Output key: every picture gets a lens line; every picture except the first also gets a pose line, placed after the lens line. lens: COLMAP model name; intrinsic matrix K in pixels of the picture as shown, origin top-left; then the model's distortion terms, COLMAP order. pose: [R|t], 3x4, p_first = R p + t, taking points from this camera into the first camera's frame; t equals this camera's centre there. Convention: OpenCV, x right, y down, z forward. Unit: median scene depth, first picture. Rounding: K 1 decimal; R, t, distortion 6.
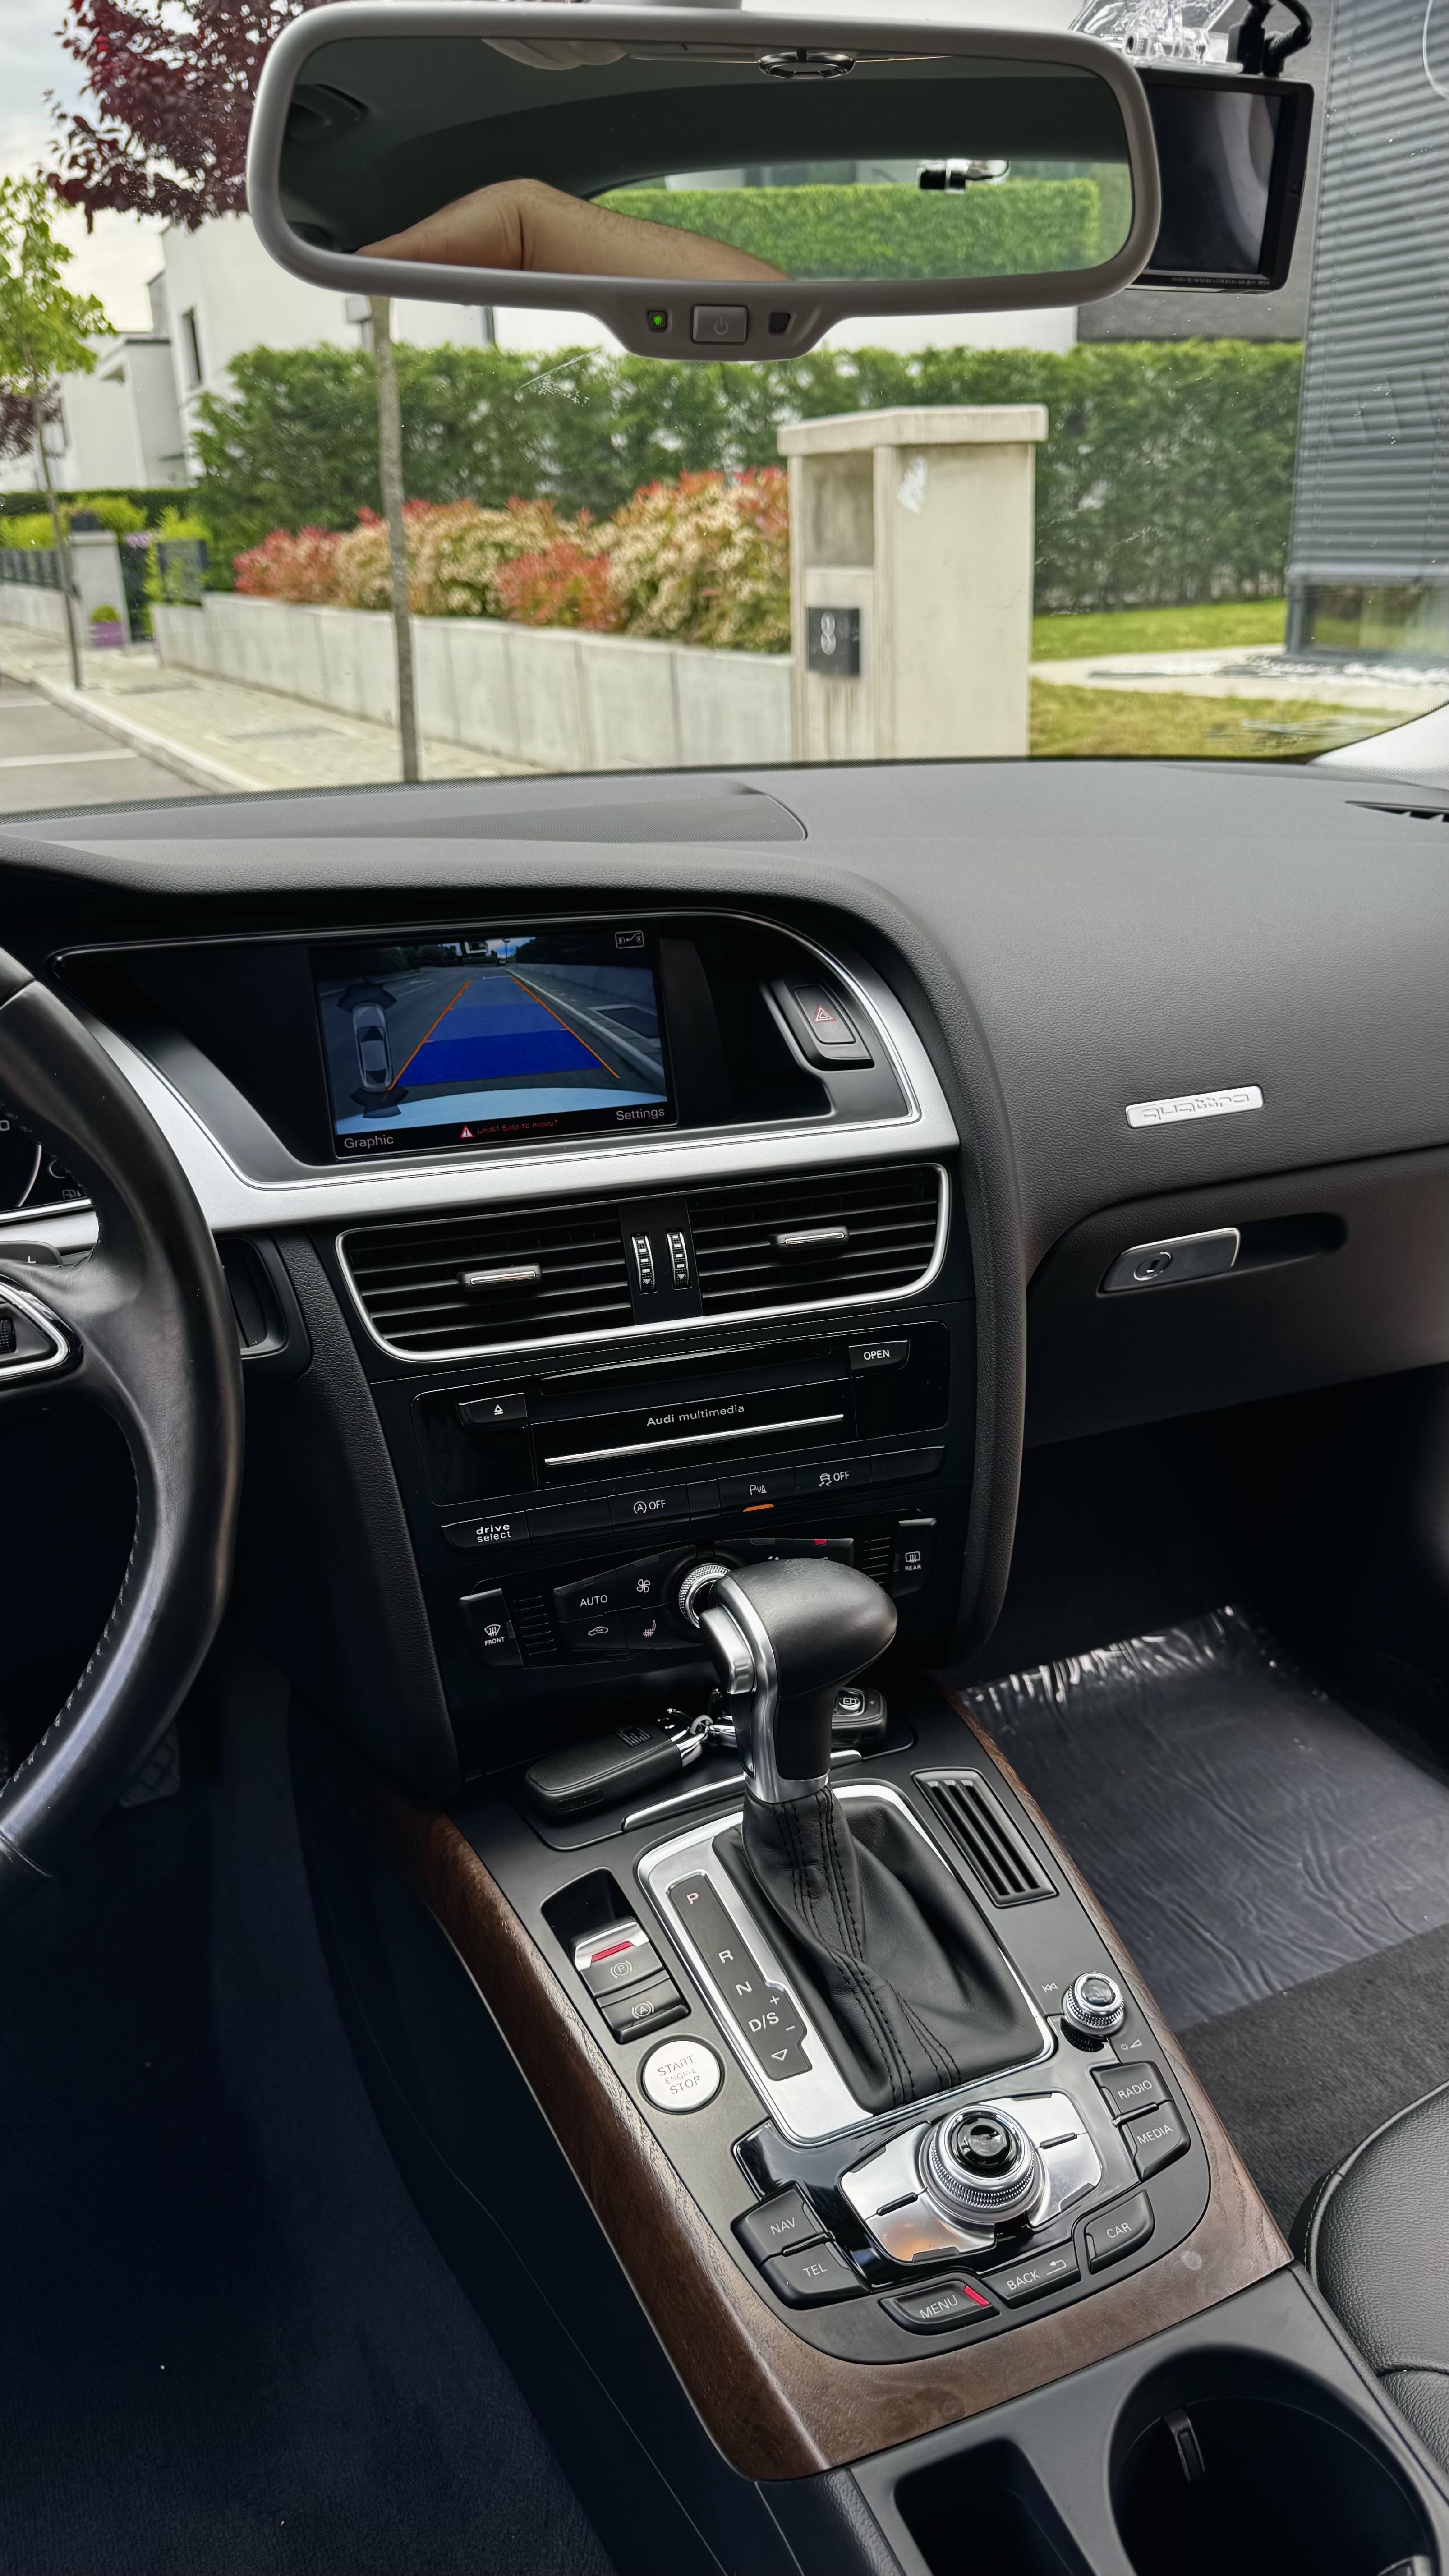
lens RADIAL K [[1761.3, 0, 725.5], [0, 1761.3, 1314.9], [0, 0, 1]] dist [0.090658, -0.118068]
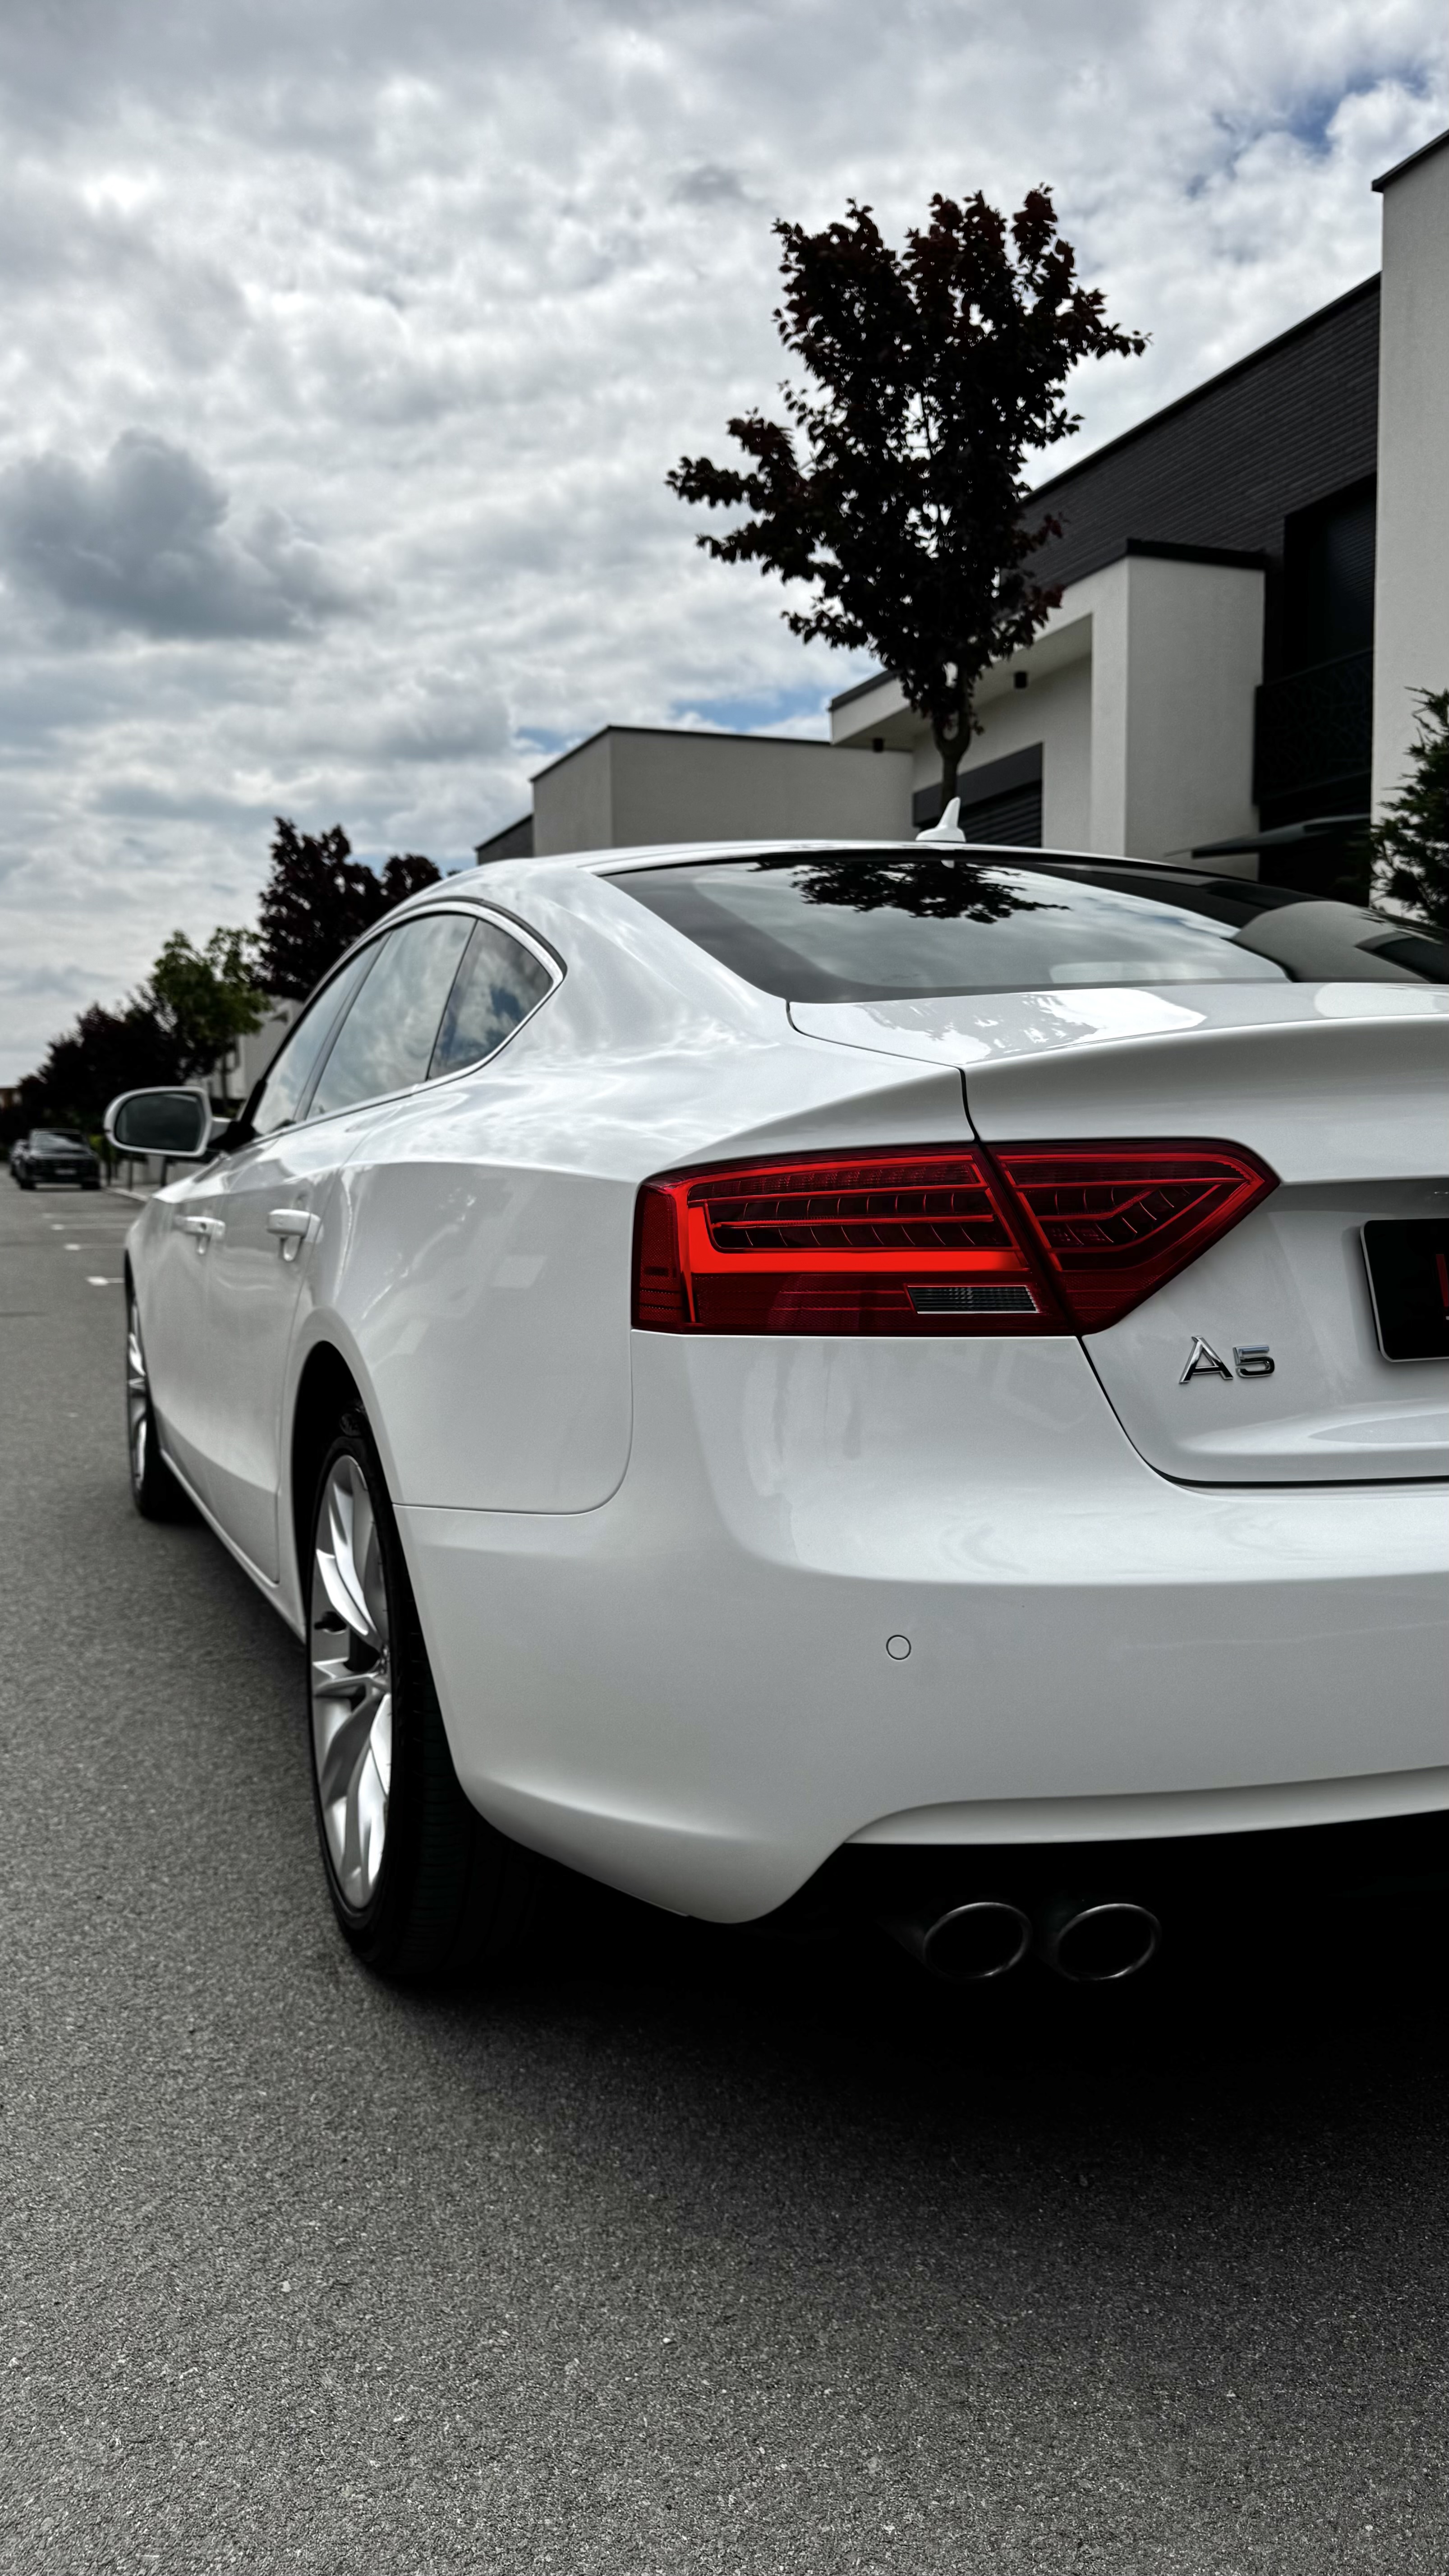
lens RADIAL K [[1811.5, 0, 687.0], [0, 1811.5, 1283.7], [0, 0, 1]] dist [0.064243, -0.164944]
pose [[0.997031, 0.021808, -0.073845, 0.291732], [-0.044763, 0.944499, -0.325451, 0.369528], [0.062649, 0.327790, 0.942671, -0.823713]]
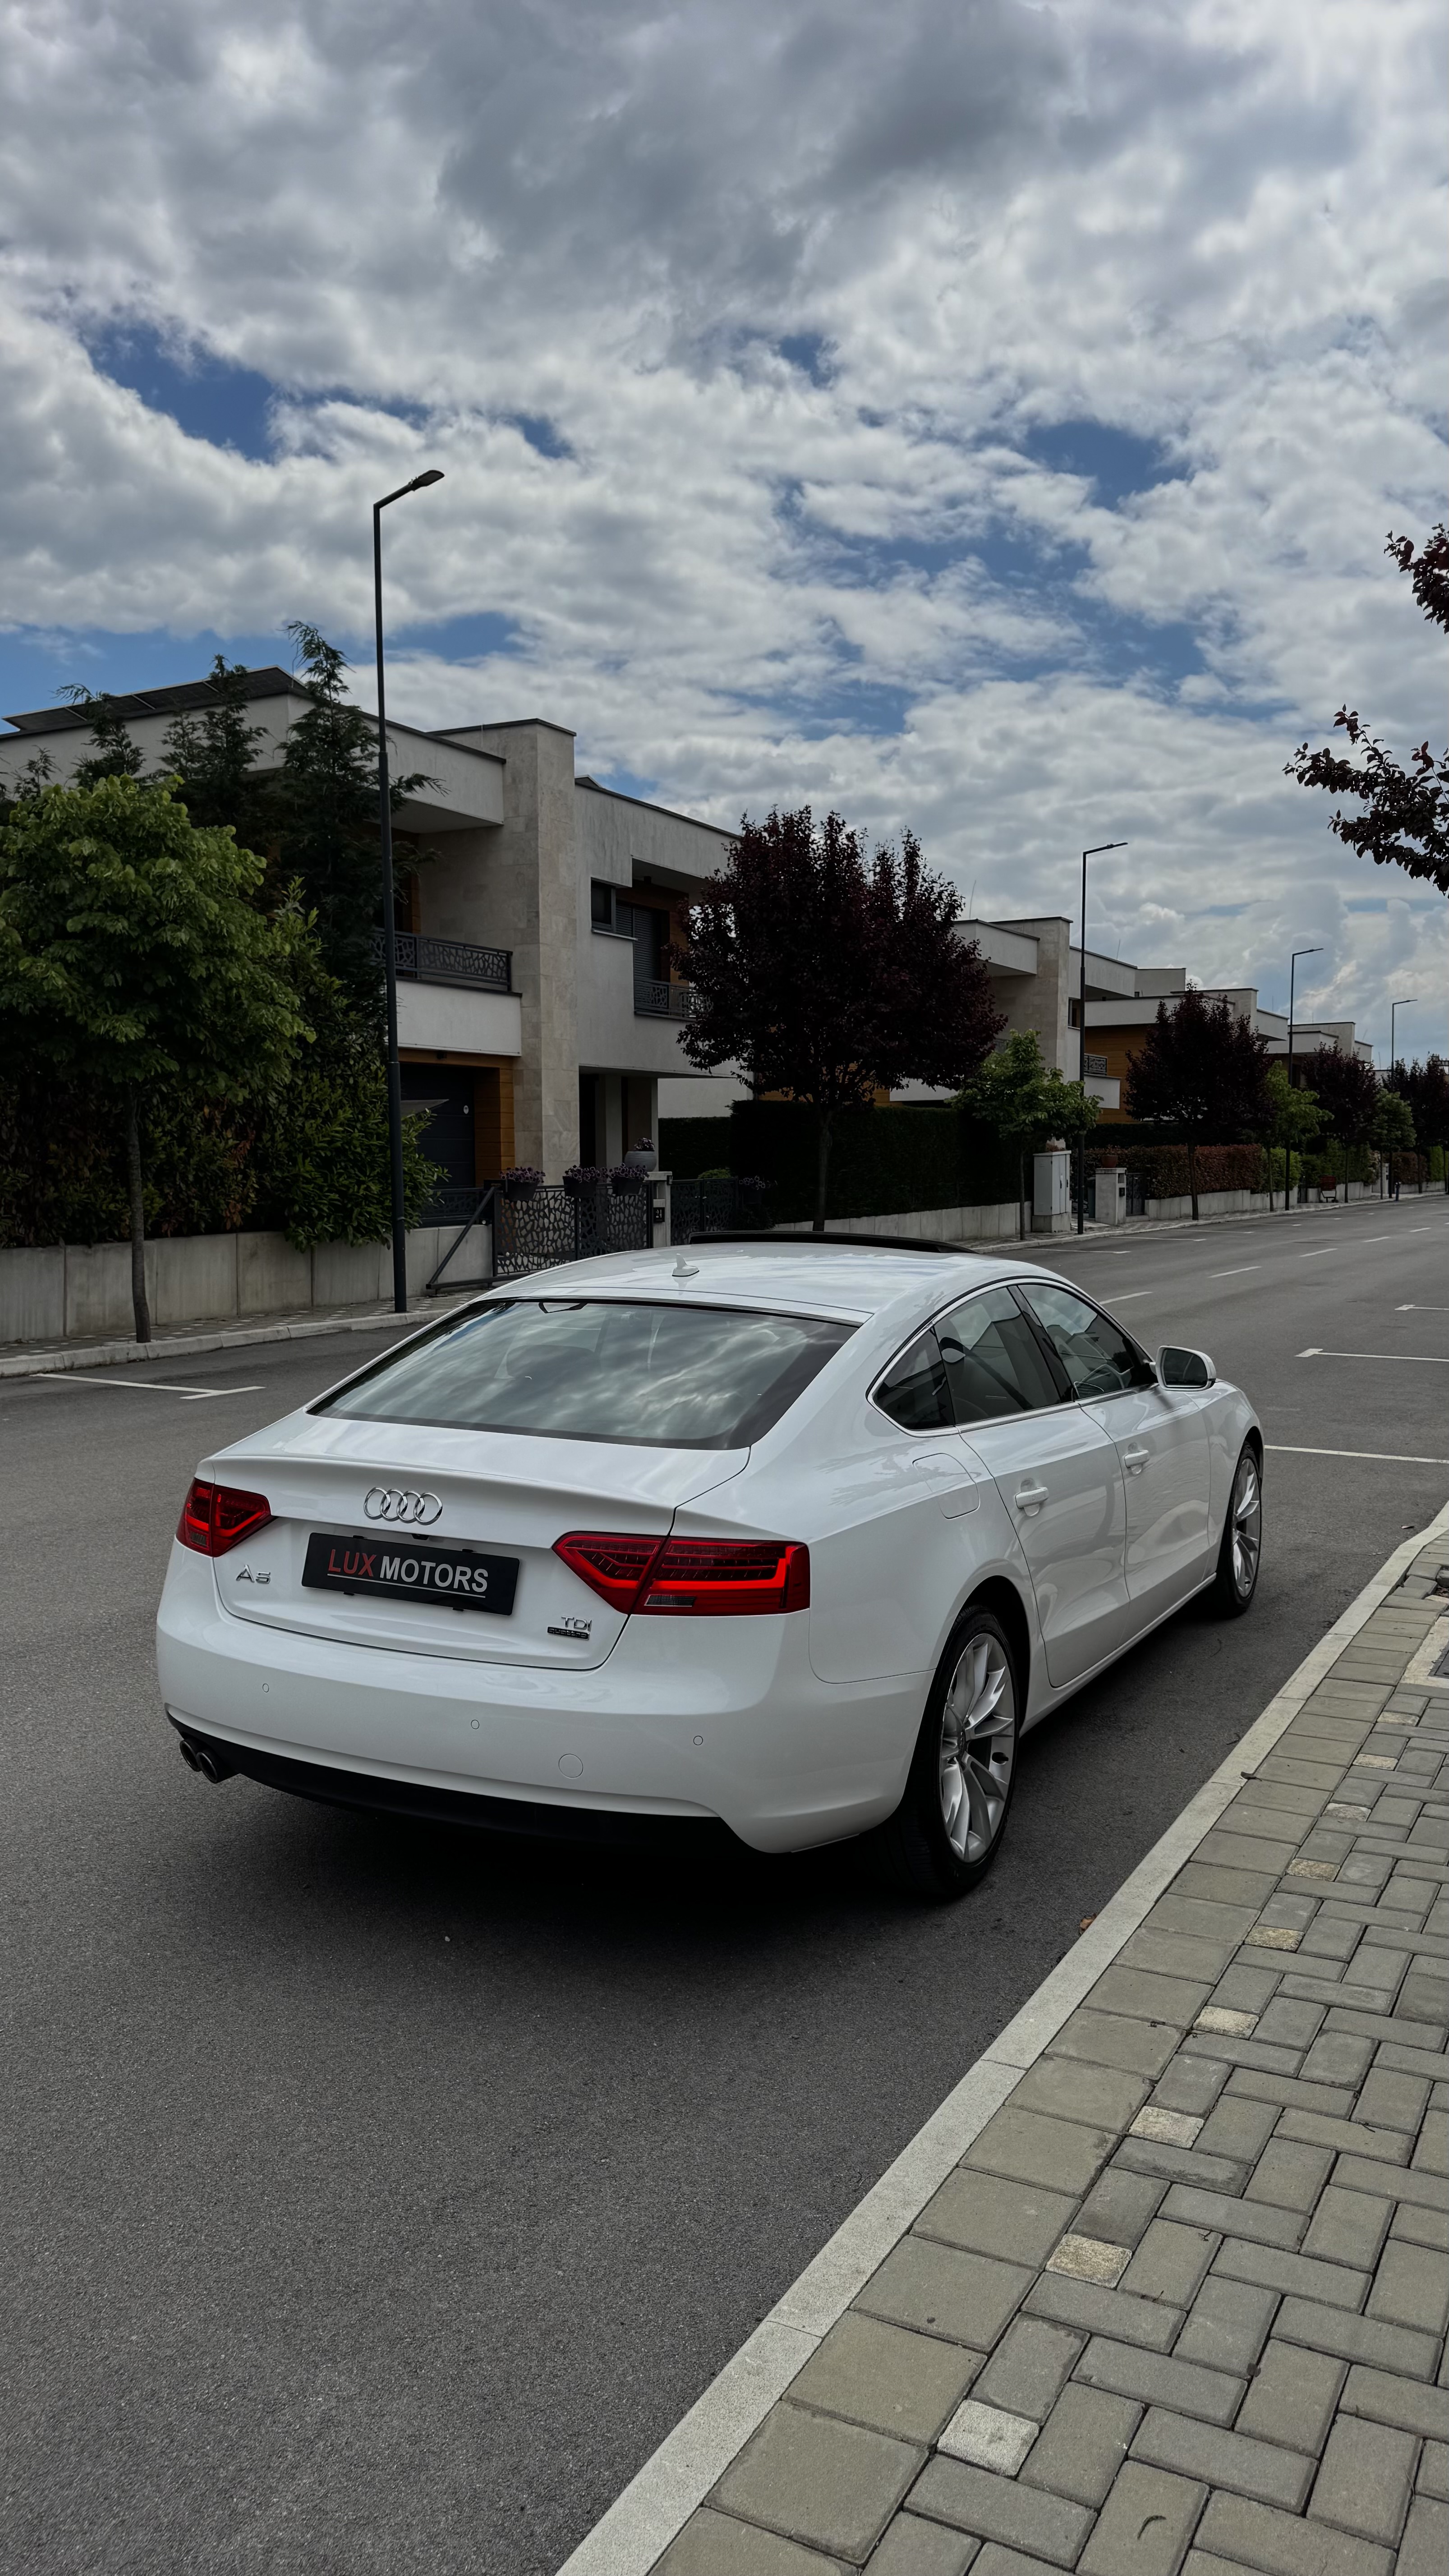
lens RADIAL K [[1761.3, 0, 725.5], [0, 1761.3, 1314.9], [0, 0, 1]] dist [0.090658, -0.118068]
pose [[0.604608, 0.098005, -0.790471, 0.769925], [-0.333366, 0.932439, -0.139375, 0.277341], [0.723406, 0.347783, 0.596431, -0.868080]]
